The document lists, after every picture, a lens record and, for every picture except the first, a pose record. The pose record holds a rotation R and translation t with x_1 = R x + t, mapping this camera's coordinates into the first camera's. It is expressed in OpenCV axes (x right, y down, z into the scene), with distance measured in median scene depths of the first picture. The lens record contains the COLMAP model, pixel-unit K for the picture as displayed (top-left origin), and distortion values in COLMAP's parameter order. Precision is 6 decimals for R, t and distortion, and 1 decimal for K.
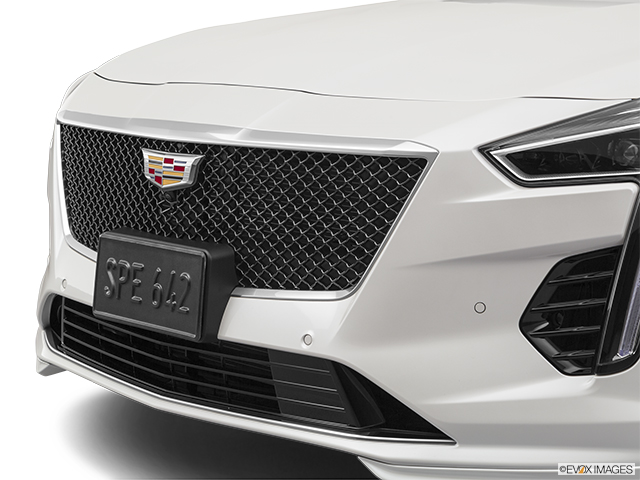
lens RADIAL K [[1483.2, 0, 319.3], [0, 1483.2, 239.6], [0, 0, 1]] dist [-0.102890, 0.000000]
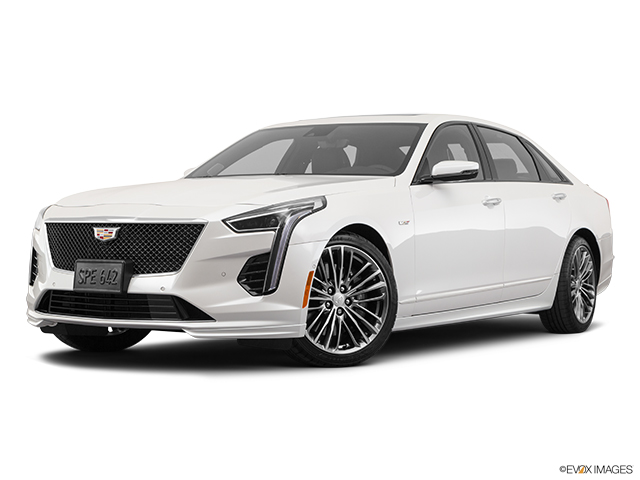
lens RADIAL K [[1050.0, 0, 321.4], [0, 1050.0, 244.1], [0, 0, 1]] dist [-0.052603, 0.000000]
pose [[0.965671, -0.002101, 0.259760, -0.236618], [0.035570, 0.991618, -0.124213, 0.243088], [-0.257321, 0.129189, 0.957651, -1.018428]]
